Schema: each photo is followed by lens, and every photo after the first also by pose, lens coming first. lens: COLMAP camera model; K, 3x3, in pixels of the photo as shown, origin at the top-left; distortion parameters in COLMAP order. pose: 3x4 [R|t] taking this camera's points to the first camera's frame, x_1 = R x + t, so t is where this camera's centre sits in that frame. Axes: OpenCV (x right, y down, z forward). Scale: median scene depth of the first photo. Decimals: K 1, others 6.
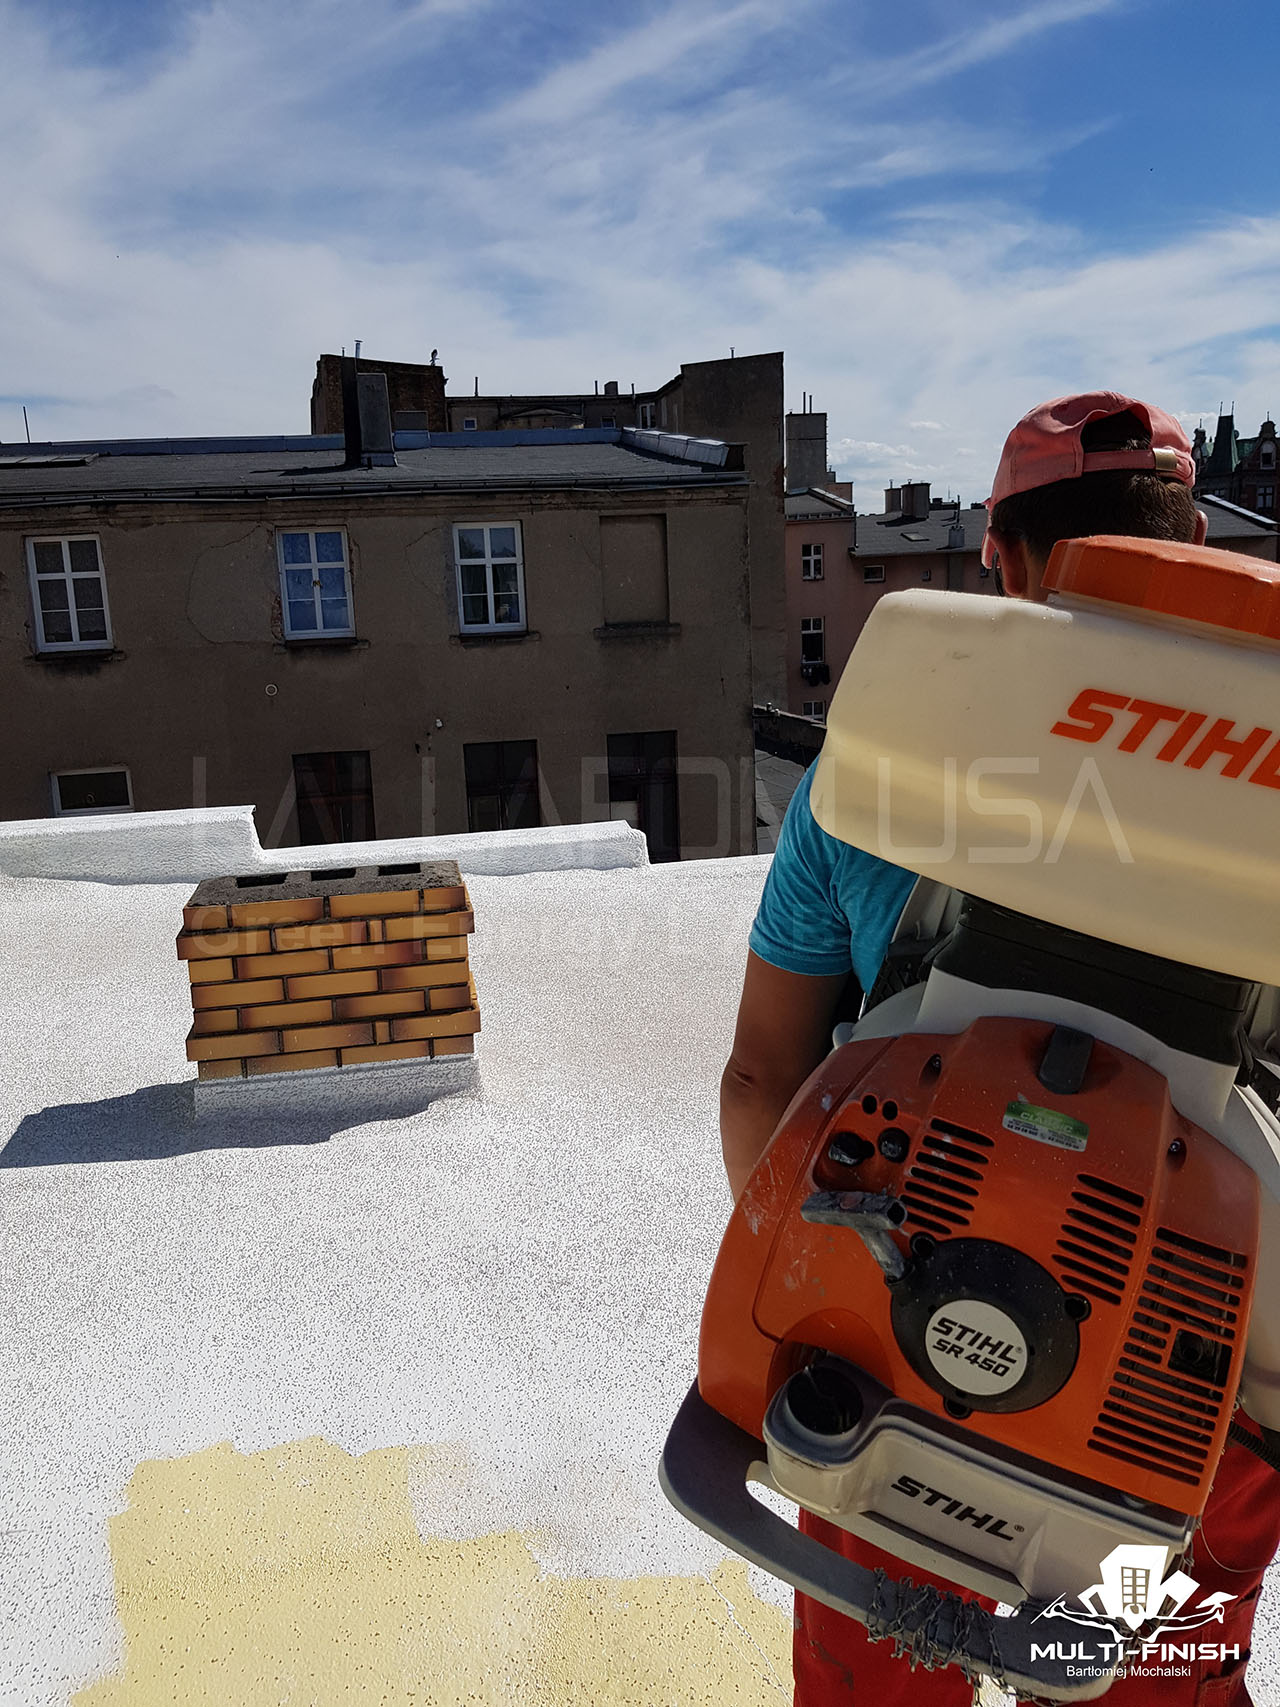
lens RADIAL K [[1334.4, 0, 635.8], [0, 1334.4, 827.4], [0, 0, 1]] dist [0.068072, -0.133742]
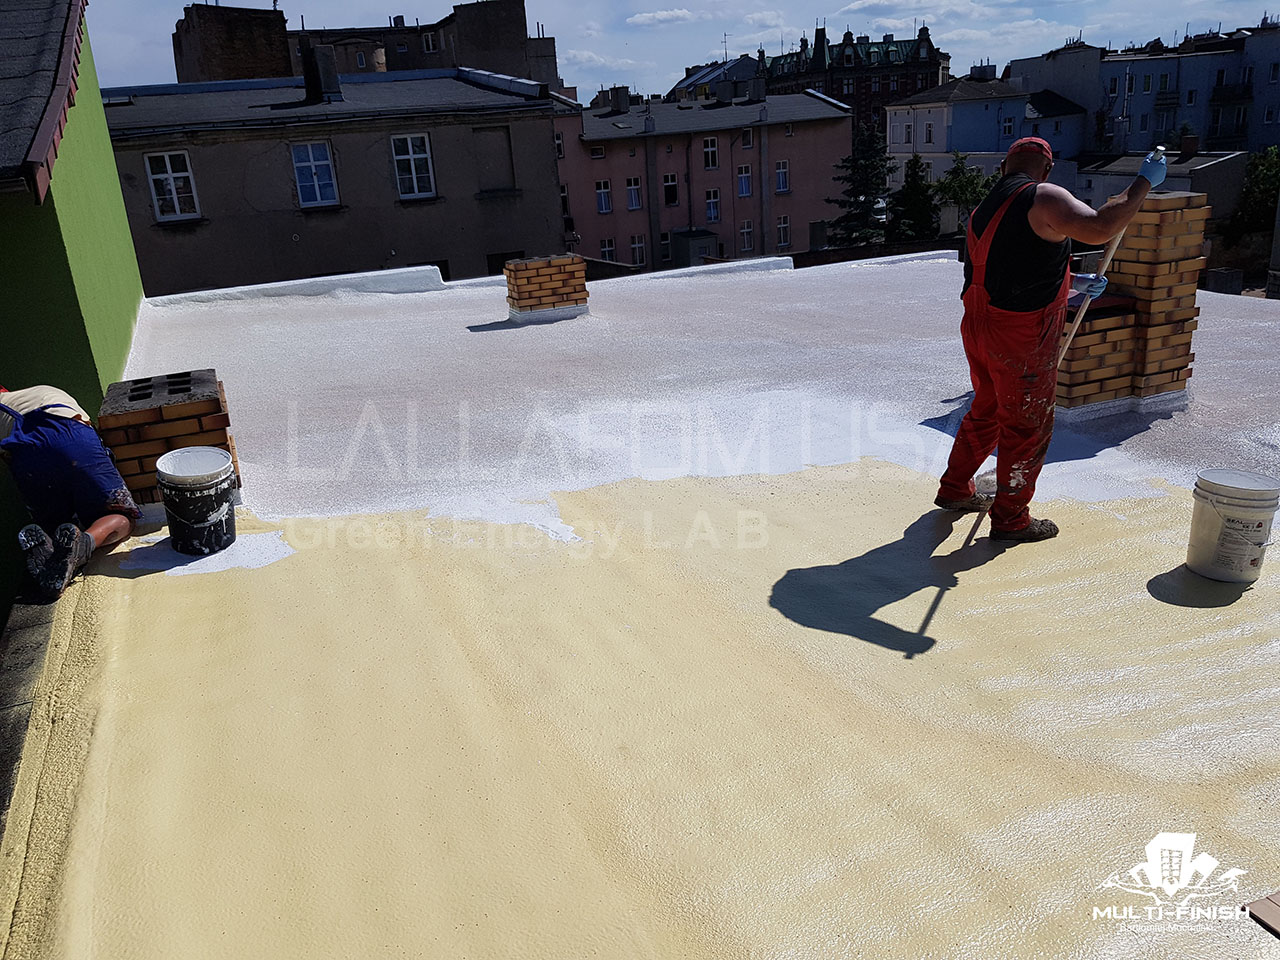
lens RADIAL K [[1000.6, 0, 617.9], [0, 1000.6, 474.7], [0, 0, 1]] dist [0.068072, -0.133742]
pose [[0.977580, -0.097927, 0.186409, -0.132371], [0.074340, 0.988778, 0.129582, 0.062514], [-0.197007, -0.112819, 0.973889, -0.390119]]
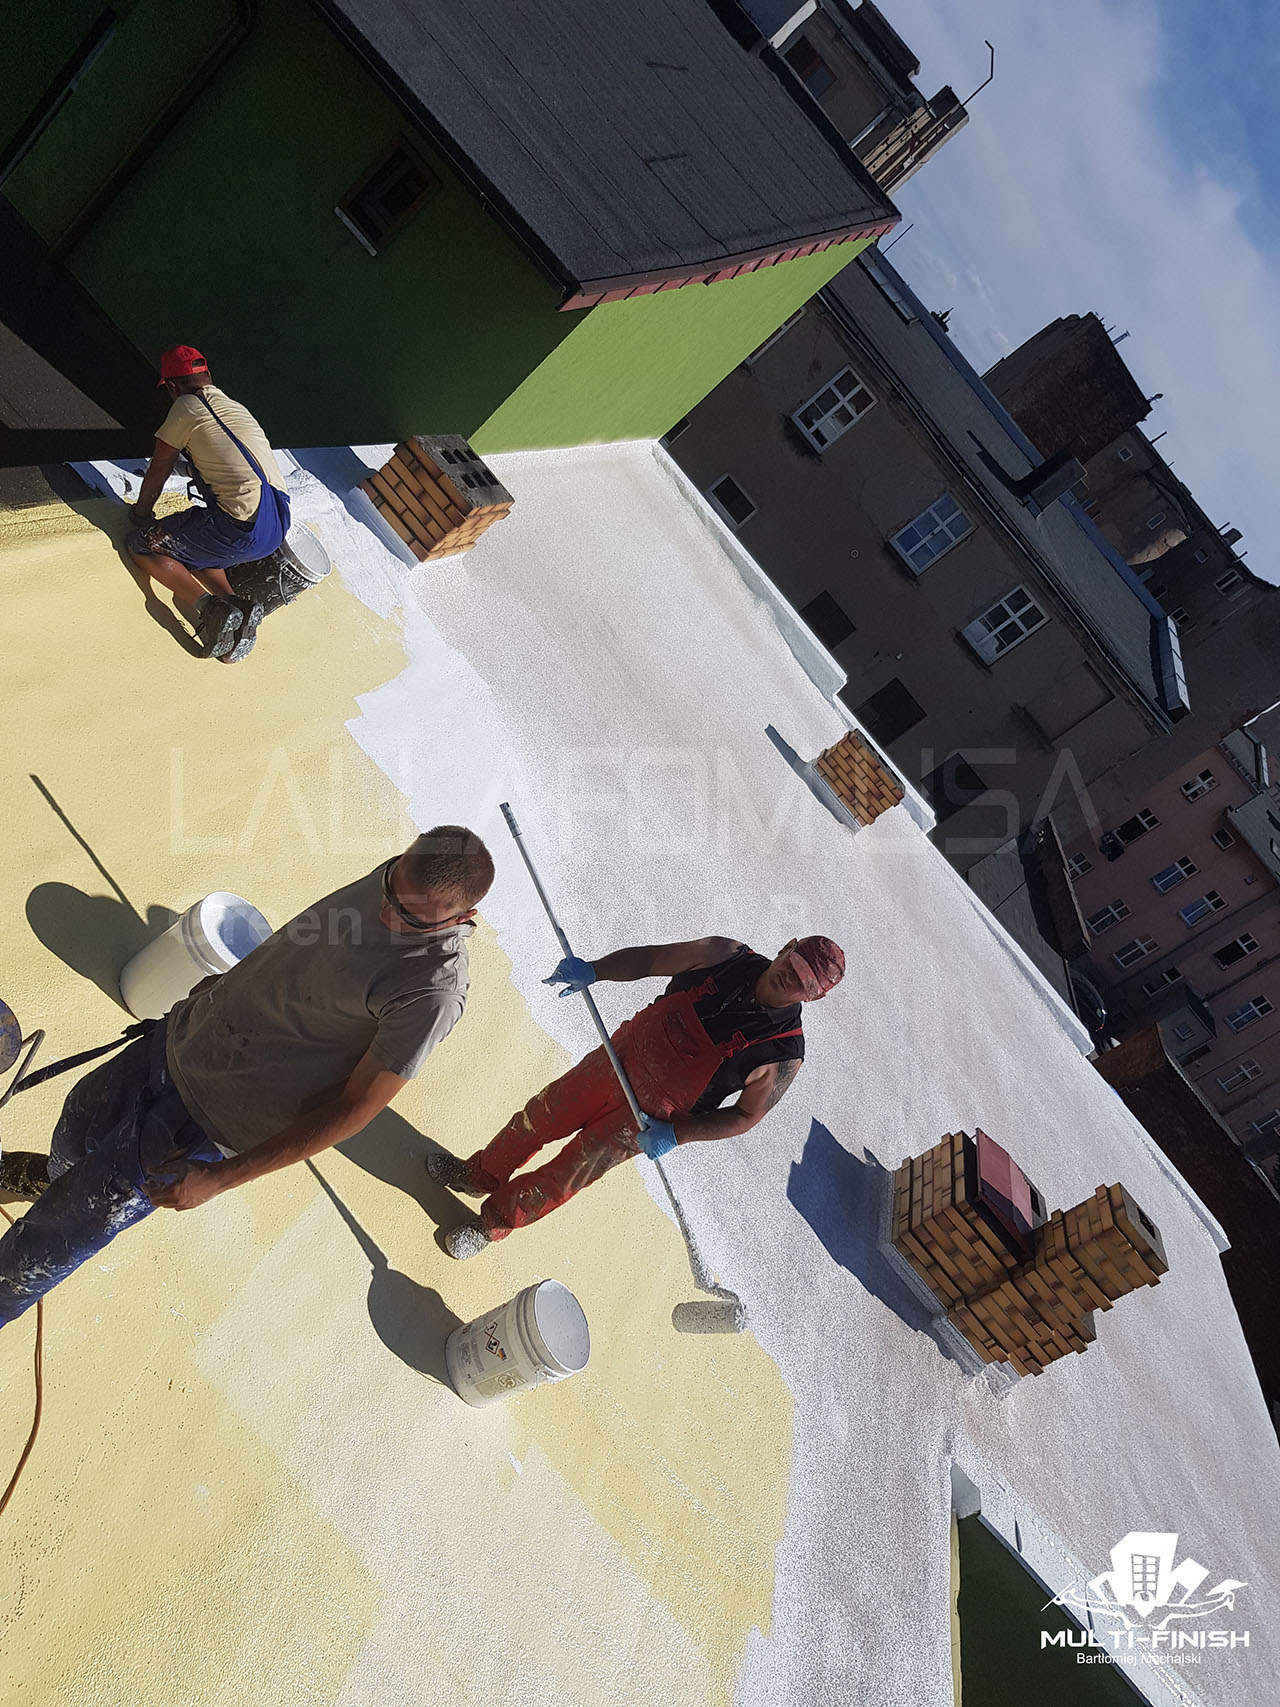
lens RADIAL K [[1334.4, 0, 622.7], [0, 1334.4, 848.9], [0, 0, 1]] dist [0.068072, -0.133742]
pose [[0.561137, 0.824820, -0.069256, -0.040178], [-0.805035, 0.563299, 0.186045, 0.013635], [0.192465, -0.048643, 0.980097, -0.519965]]
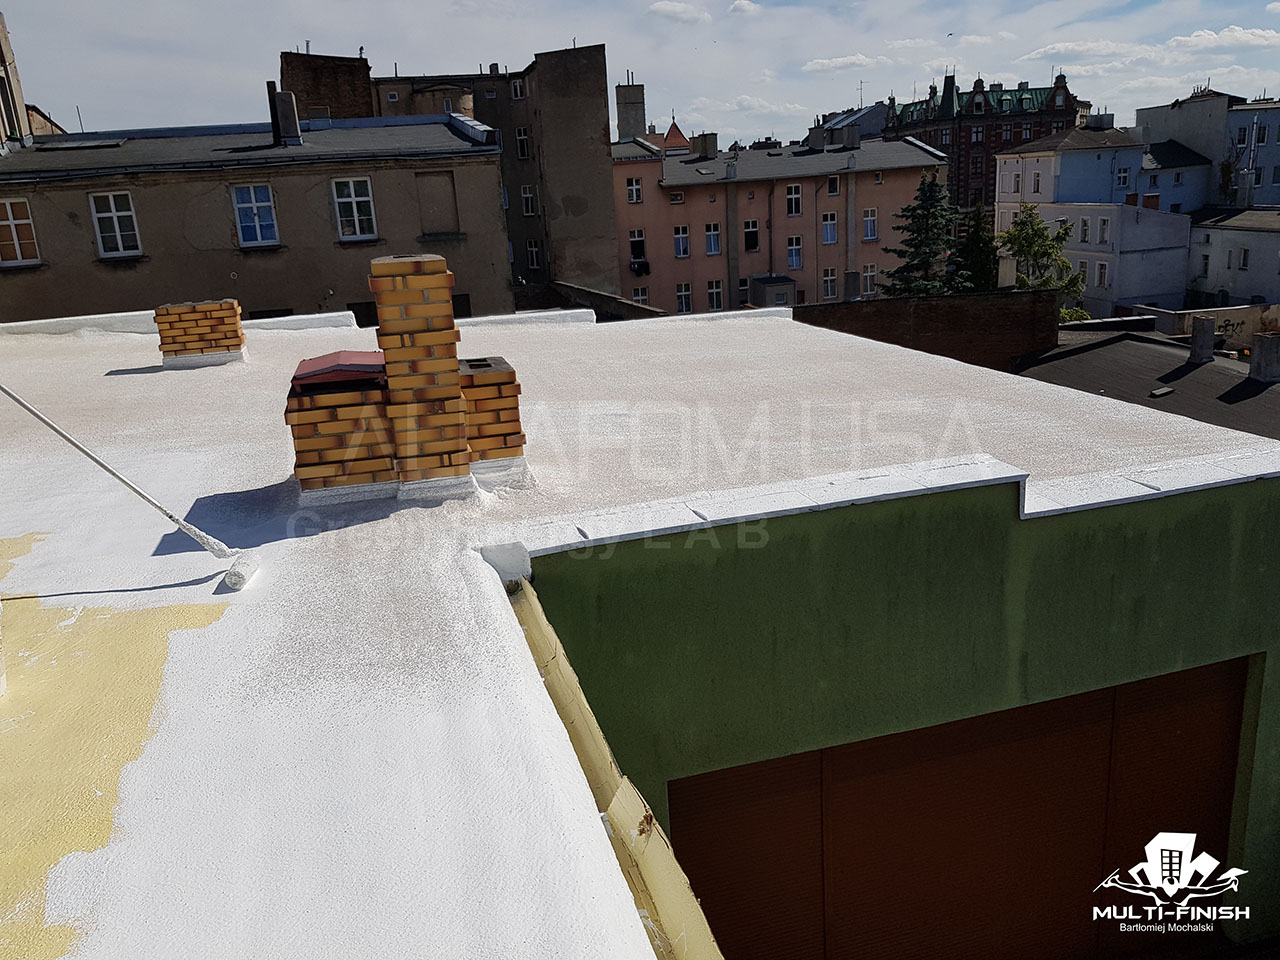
lens RADIAL K [[1000.6, 0, 641.5], [0, 1000.6, 476.2], [0, 0, 1]] dist [0.068072, -0.133742]
pose [[0.996812, -0.041882, 0.067904, 0.166391], [0.036073, 0.995759, 0.084628, 0.069204], [-0.071160, -0.081909, 0.994096, -0.398660]]
